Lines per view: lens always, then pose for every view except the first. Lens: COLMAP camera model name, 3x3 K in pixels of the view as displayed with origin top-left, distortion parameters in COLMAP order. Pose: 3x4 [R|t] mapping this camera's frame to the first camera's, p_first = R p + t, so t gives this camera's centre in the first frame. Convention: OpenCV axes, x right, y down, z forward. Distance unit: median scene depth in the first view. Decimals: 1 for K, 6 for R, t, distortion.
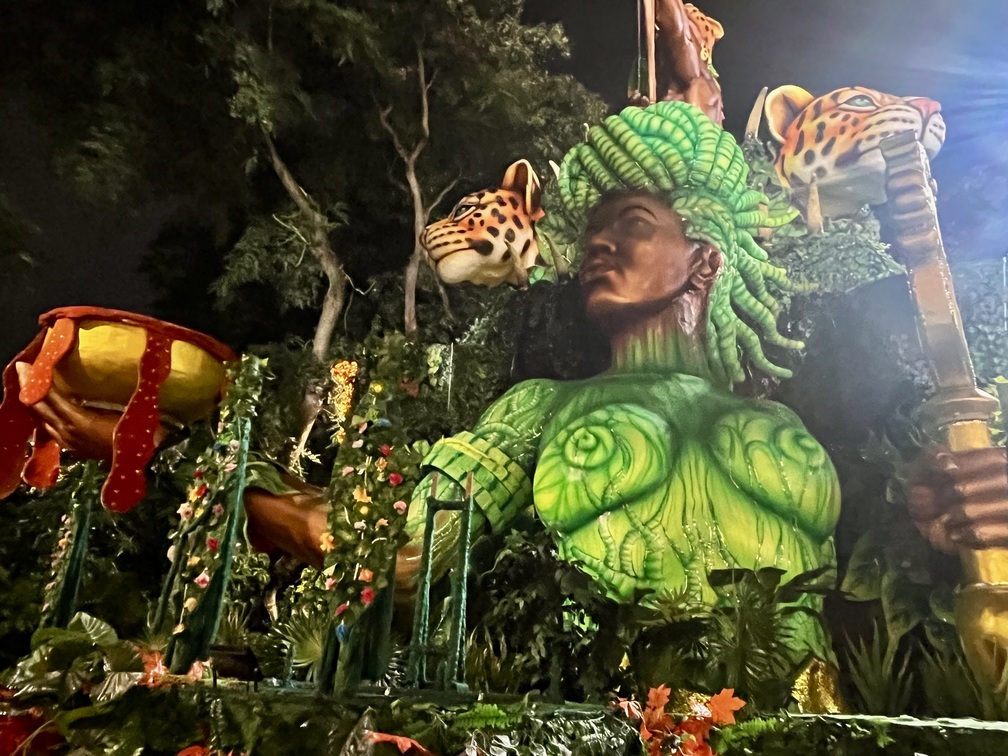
lens RADIAL K [[722.0, 0, 504.0], [0, 722.0, 378.0], [0, 0, 1]] dist [-0.009087, -0.001176]
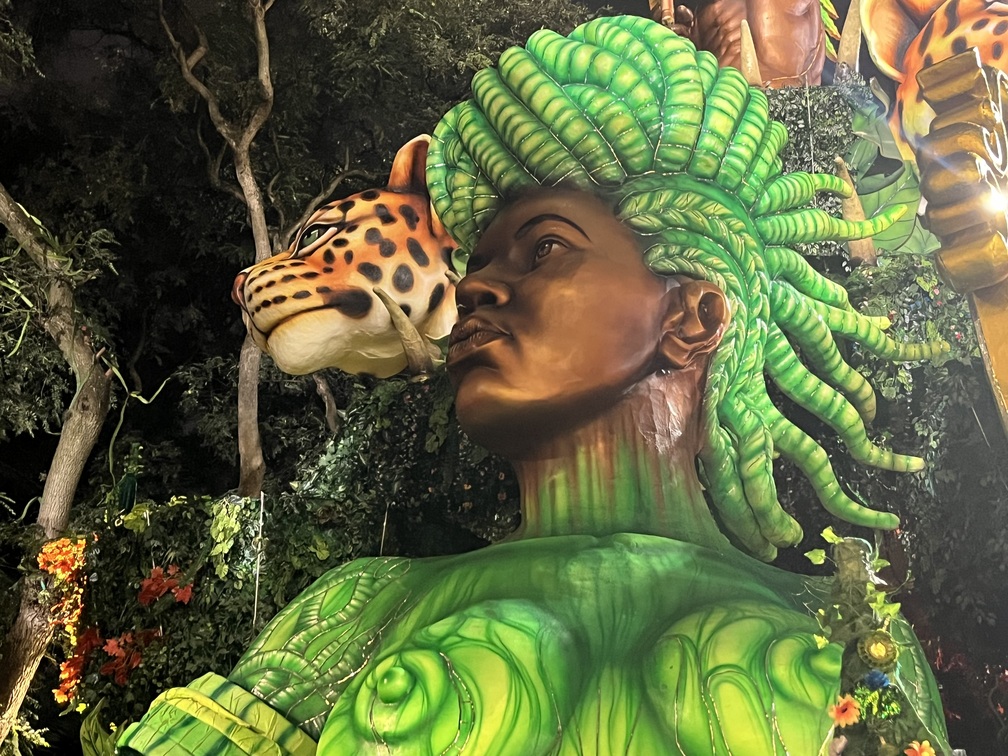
lens RADIAL K [[1398.7, 0, 504.0], [0, 1398.7, 378.0], [0, 0, 1]] dist [0.130160, -0.422153]
pose [[0.998746, -0.048973, 0.010384, 0.121443], [0.049871, 0.991401, -0.120982, 0.000088], [-0.004370, 0.121348, 0.992600, 0.006728]]
